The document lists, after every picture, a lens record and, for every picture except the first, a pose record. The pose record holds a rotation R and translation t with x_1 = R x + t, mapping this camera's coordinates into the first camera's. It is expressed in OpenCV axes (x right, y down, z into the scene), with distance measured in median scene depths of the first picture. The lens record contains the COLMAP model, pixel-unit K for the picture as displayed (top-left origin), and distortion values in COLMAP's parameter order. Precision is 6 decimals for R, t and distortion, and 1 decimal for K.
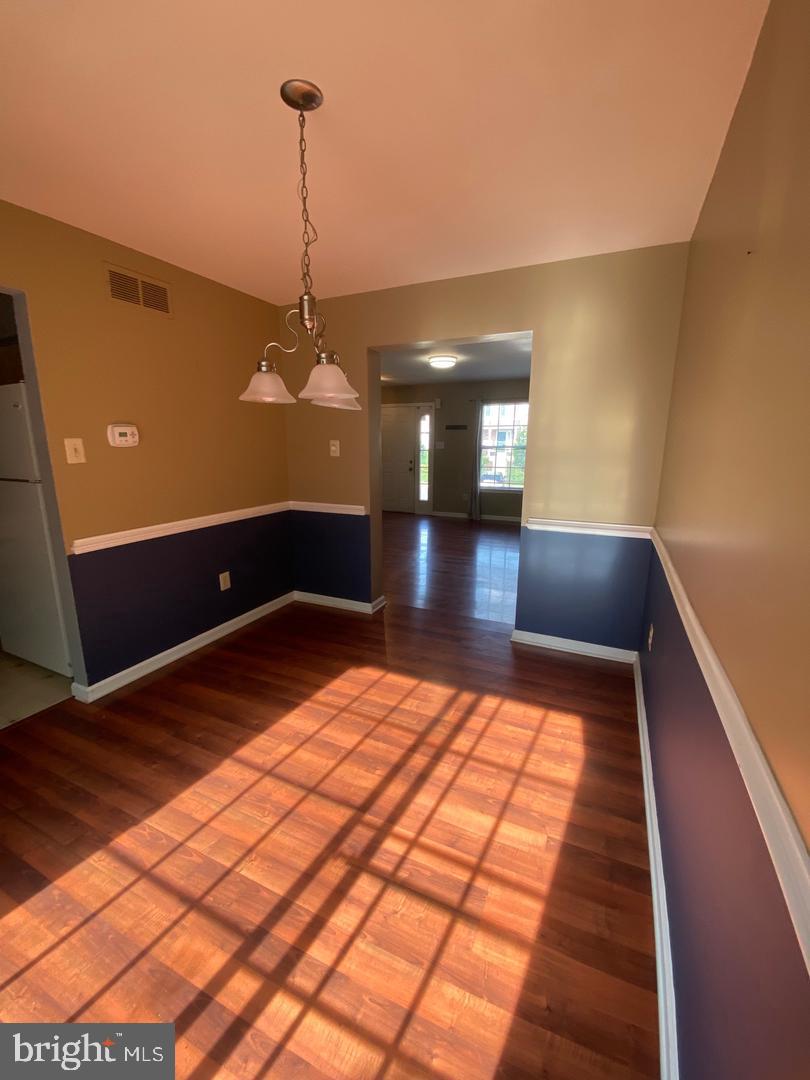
lens RADIAL K [[440.7, 0, 405.0], [0, 440.7, 540.0], [0, 0, 1]] dist [0.062682, -0.050201]
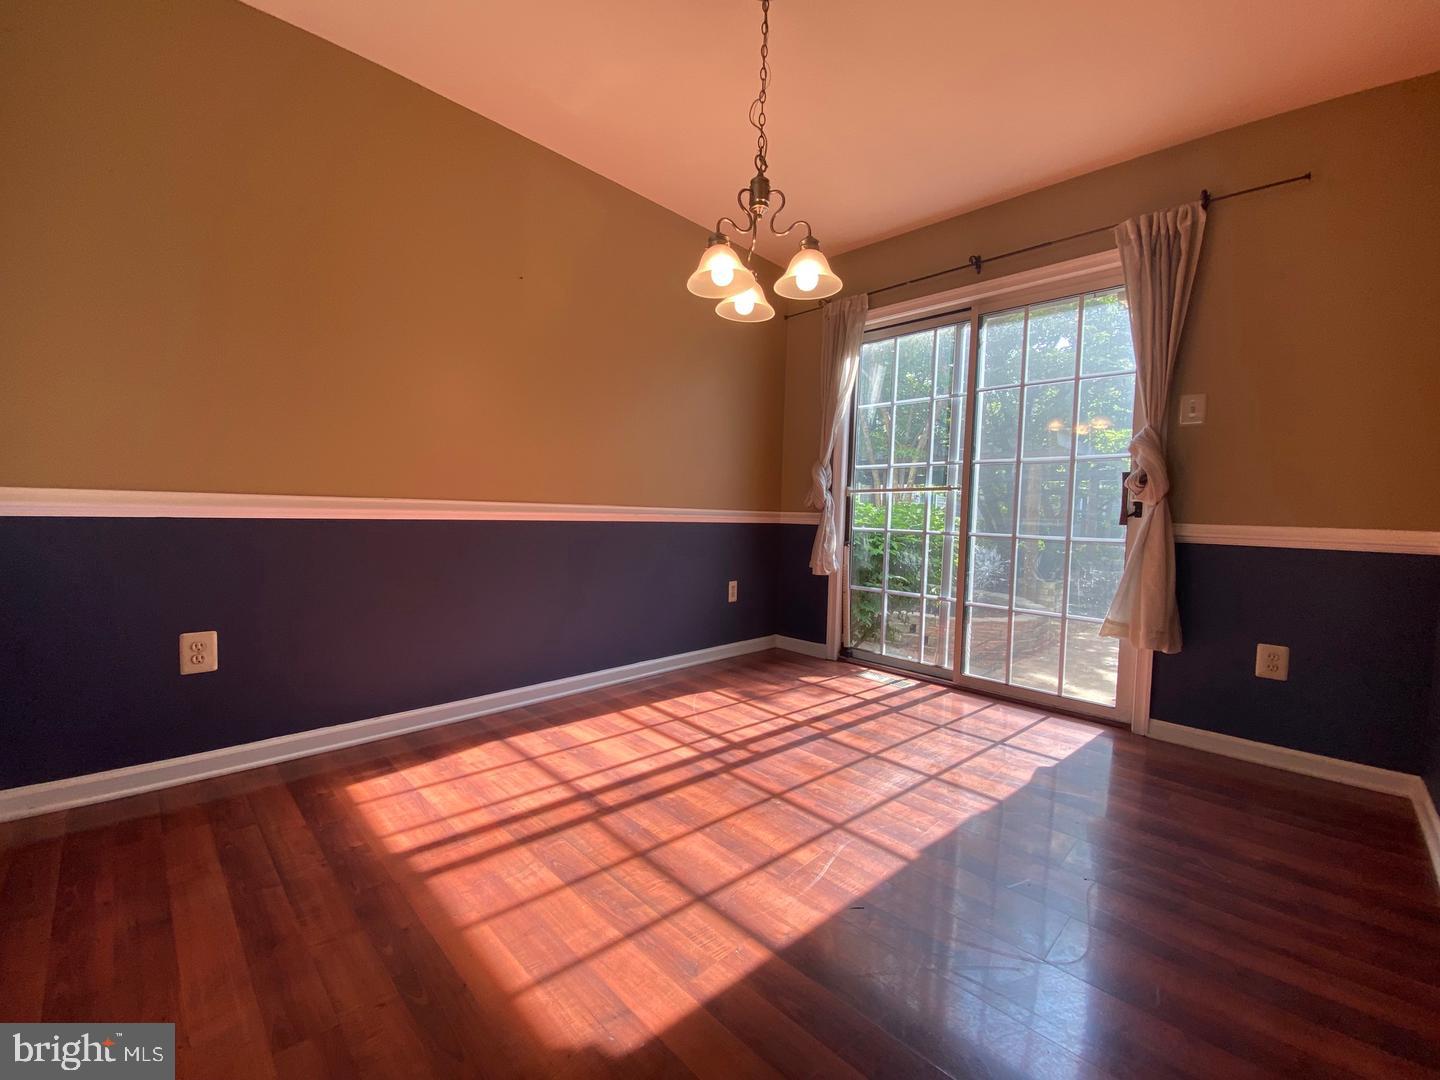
lens RADIAL K [[587.5, 0, 726.3], [0, 587.5, 539.3], [0, 0, 1]] dist [0.062682, -0.050201]
pose [[-0.945279, -0.043180, 0.323392, -0.213613], [0.041684, 0.967096, 0.250973, -0.059821], [-0.323588, 0.250720, -0.912376, 0.864546]]
